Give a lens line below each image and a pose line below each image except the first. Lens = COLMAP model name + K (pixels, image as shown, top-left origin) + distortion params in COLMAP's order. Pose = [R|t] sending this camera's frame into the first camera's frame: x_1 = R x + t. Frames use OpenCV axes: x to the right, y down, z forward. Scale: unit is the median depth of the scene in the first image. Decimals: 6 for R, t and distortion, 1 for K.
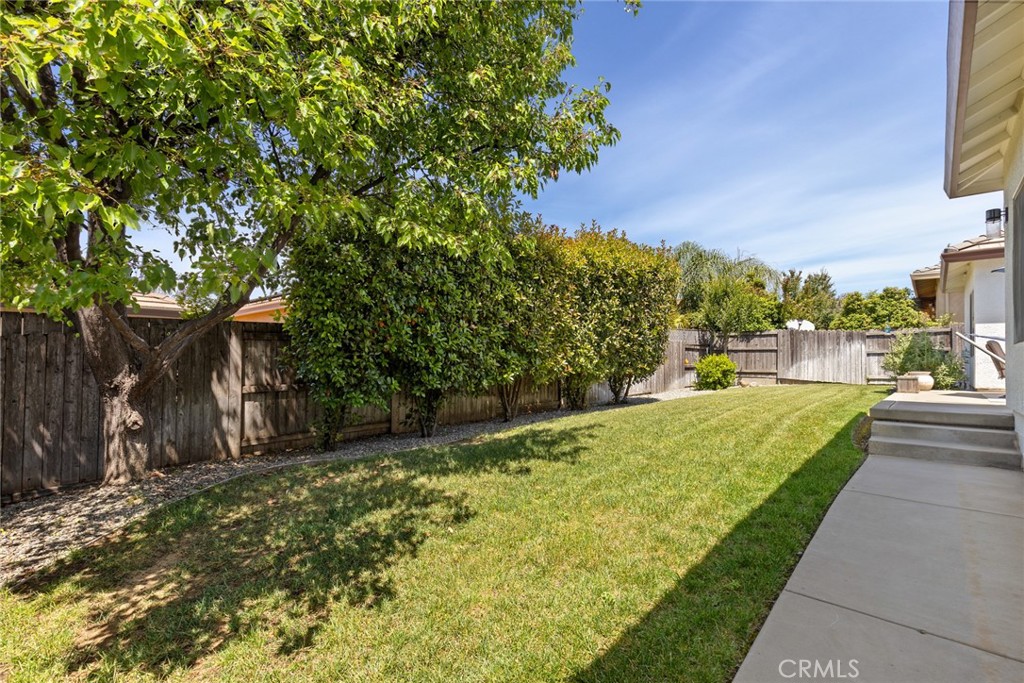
lens RADIAL K [[466.1, 0, 515.1], [0, 466.1, 359.2], [0, 0, 1]] dist [0.000717, 0.000086]
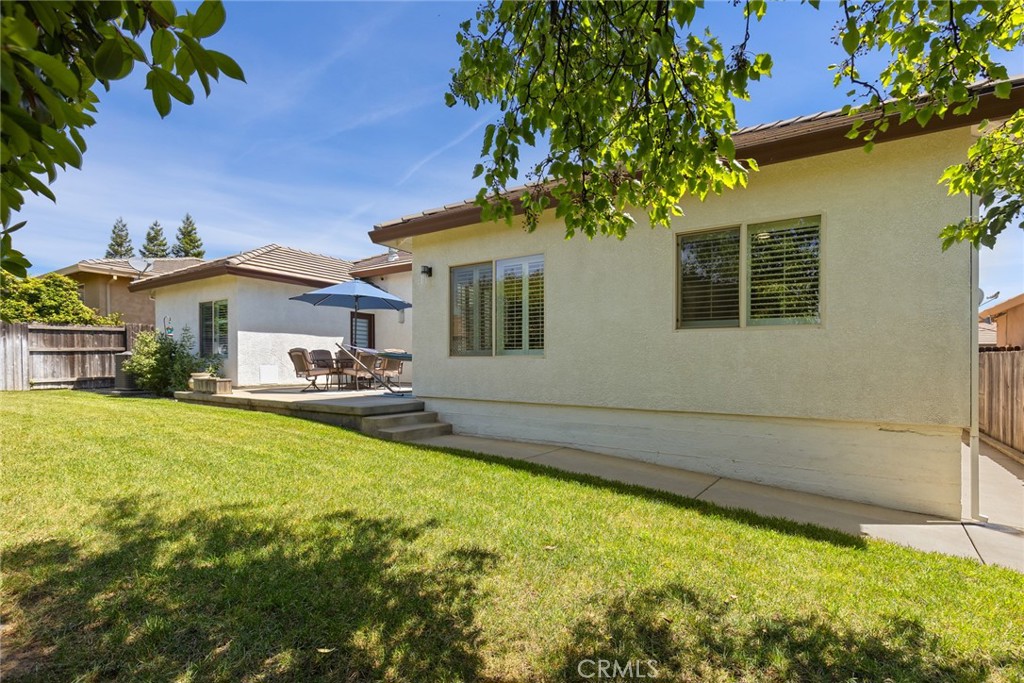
lens RADIAL K [[466.1, 0, 515.1], [0, 466.1, 359.2], [0, 0, 1]] dist [0.000717, 0.000086]
pose [[-0.173137, 0.002110, 0.984896, -0.178152], [-0.006432, 0.999974, -0.003273, -0.001561], [-0.984877, -0.006902, -0.173118, 0.321374]]
